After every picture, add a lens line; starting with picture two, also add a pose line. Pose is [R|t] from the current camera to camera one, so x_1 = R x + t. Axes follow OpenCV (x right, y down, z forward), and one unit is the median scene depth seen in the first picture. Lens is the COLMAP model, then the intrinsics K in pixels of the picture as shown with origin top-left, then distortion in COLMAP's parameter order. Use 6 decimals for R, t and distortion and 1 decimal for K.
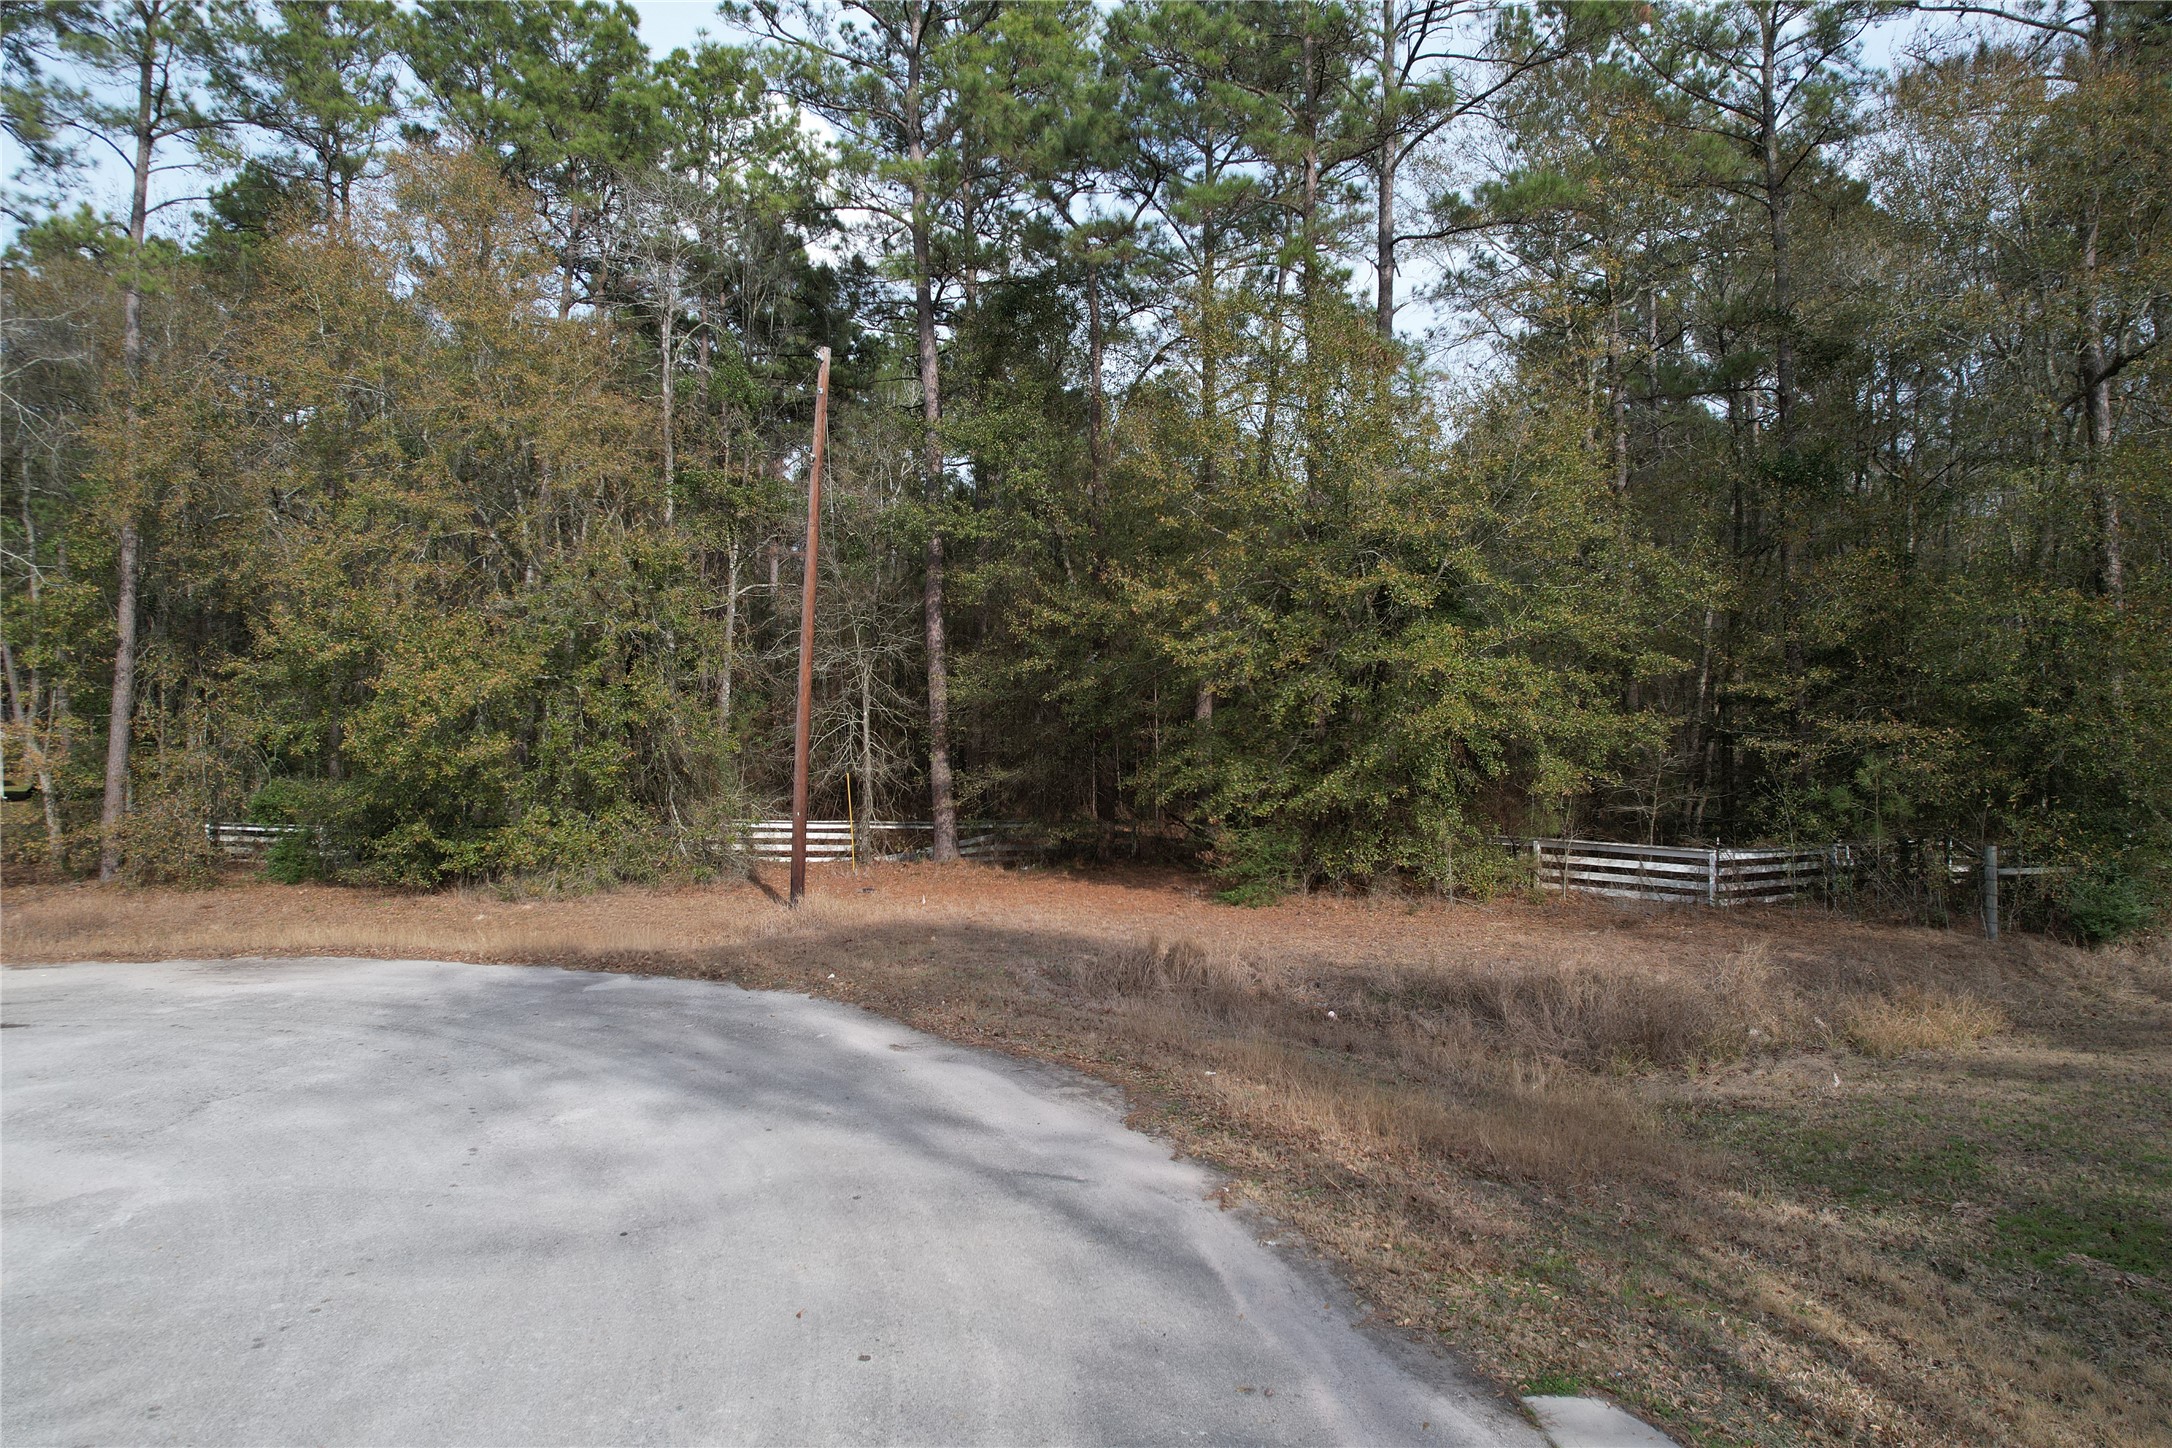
lens RADIAL K [[1391.9, 0, 1099.0], [0, 1391.9, 727.3], [0, 0, 1]] dist [-0.077929, 0.075761]
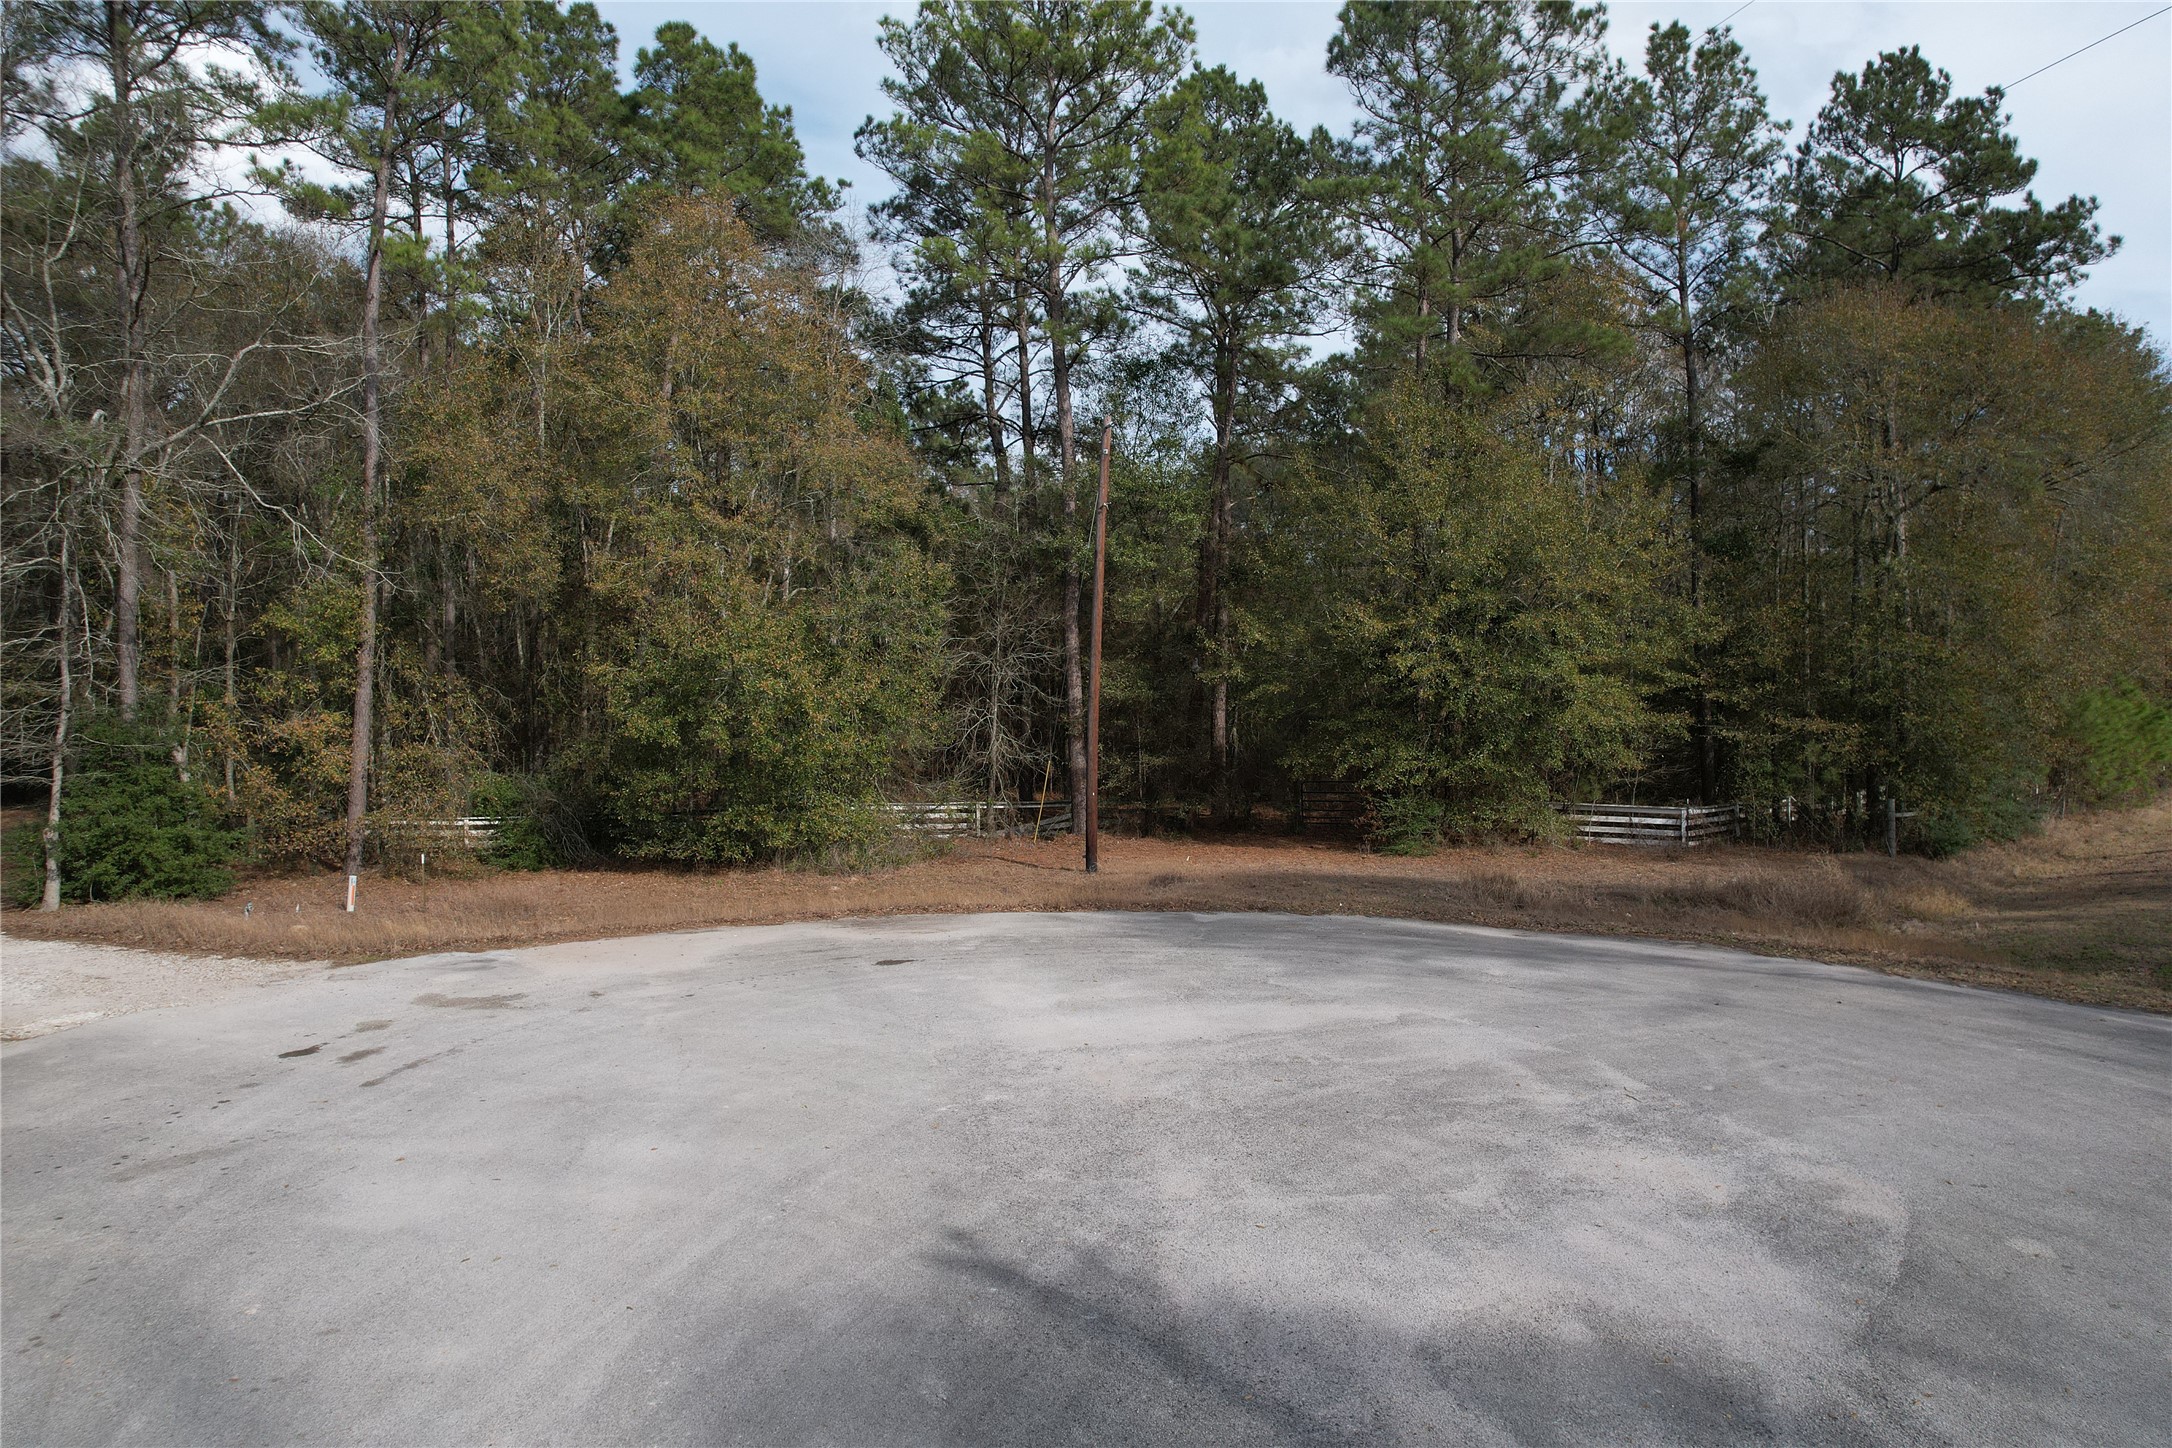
lens RADIAL K [[1376.2, 0, 1125.9], [0, 1376.2, 718.9], [0, 0, 1]] dist [-0.035688, -0.000361]
pose [[0.950085, 0.000126, 0.311992, -0.571825], [-0.001394, 0.999992, 0.003839, -0.008243], [-0.311989, -0.004082, 0.950077, -0.179326]]
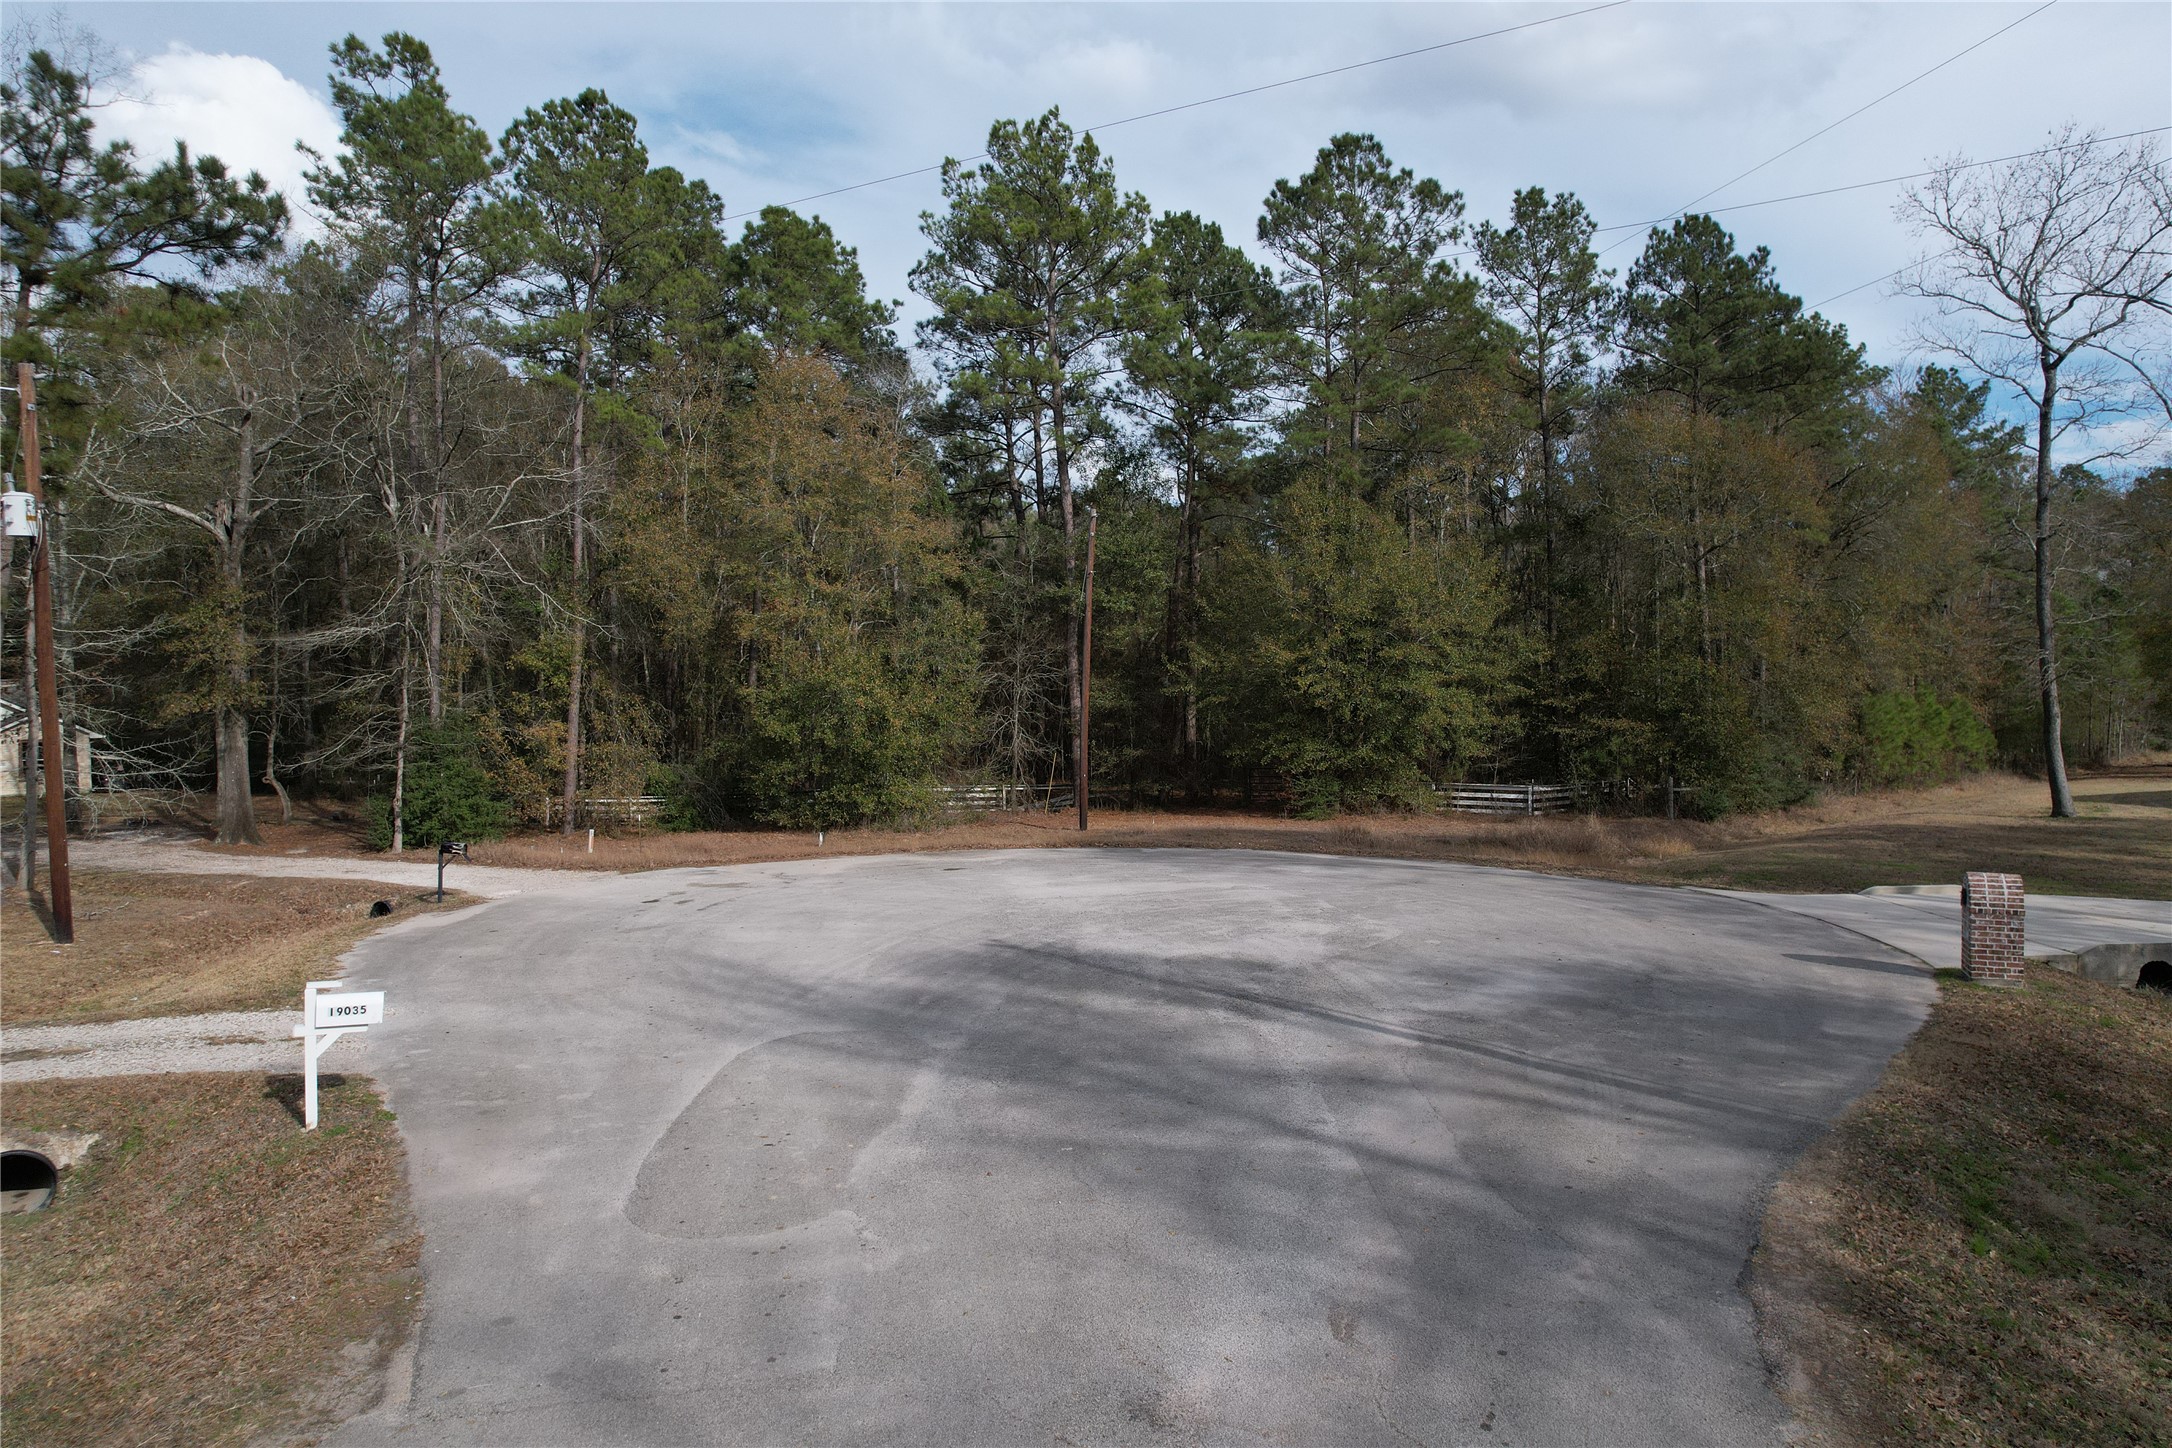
lens RADIAL K [[1391.9, 0, 1099.0], [0, 1391.9, 727.3], [0, 0, 1]] dist [-0.077929, 0.075761]
pose [[0.961747, -0.007161, 0.273845, -0.682948], [0.004511, 0.999937, 0.010303, -0.015741], [-0.273901, -0.008674, 0.961719, -0.711821]]
